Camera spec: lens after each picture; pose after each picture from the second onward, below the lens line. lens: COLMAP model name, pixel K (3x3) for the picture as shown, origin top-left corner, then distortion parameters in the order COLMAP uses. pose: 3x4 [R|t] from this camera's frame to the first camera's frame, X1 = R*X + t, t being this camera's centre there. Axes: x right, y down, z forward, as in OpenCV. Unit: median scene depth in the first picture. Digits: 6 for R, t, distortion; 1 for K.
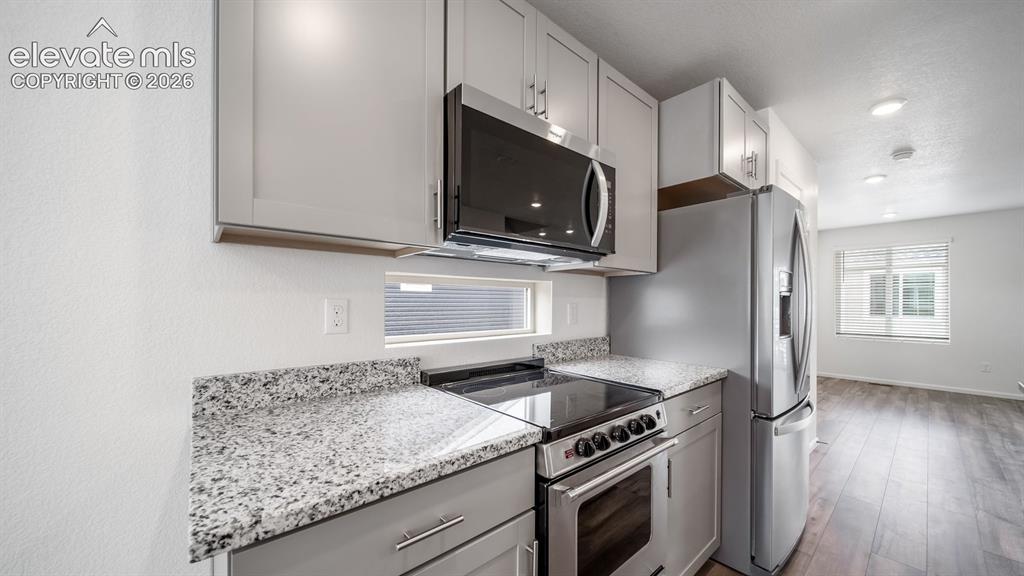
lens RADIAL K [[364.6, 0, 500.2], [0, 364.6, 299.5], [0, 0, 1]] dist [-0.009754, -0.000033]
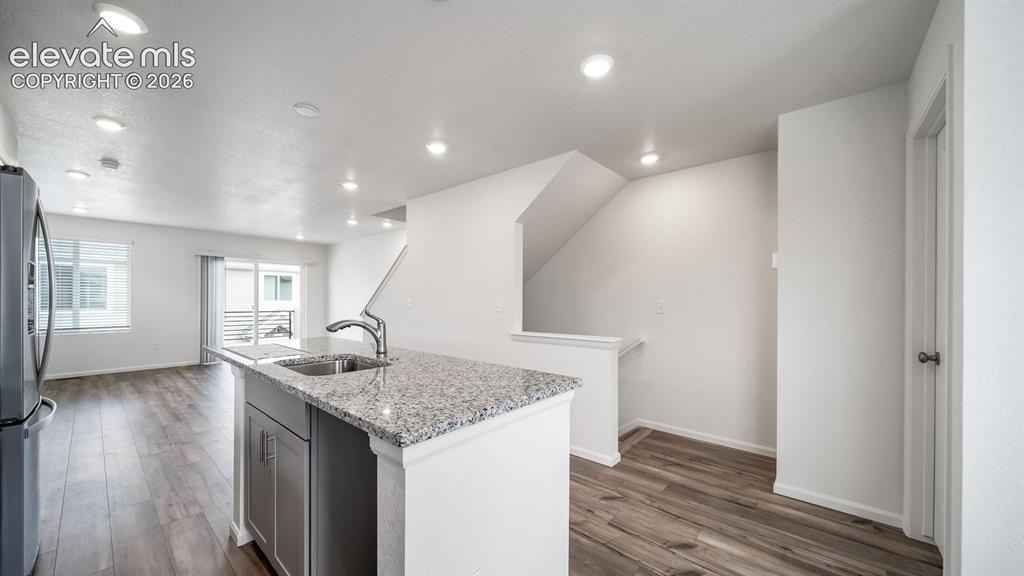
lens RADIAL K [[364.6, 0, 500.2], [0, 364.6, 299.5], [0, 0, 1]] dist [-0.009754, -0.000033]
pose [[-0.149416, -0.011540, 0.988707, -0.368559], [-0.008662, 0.999909, 0.010362, -0.006062], [-0.988737, -0.007016, -0.149502, -0.084981]]
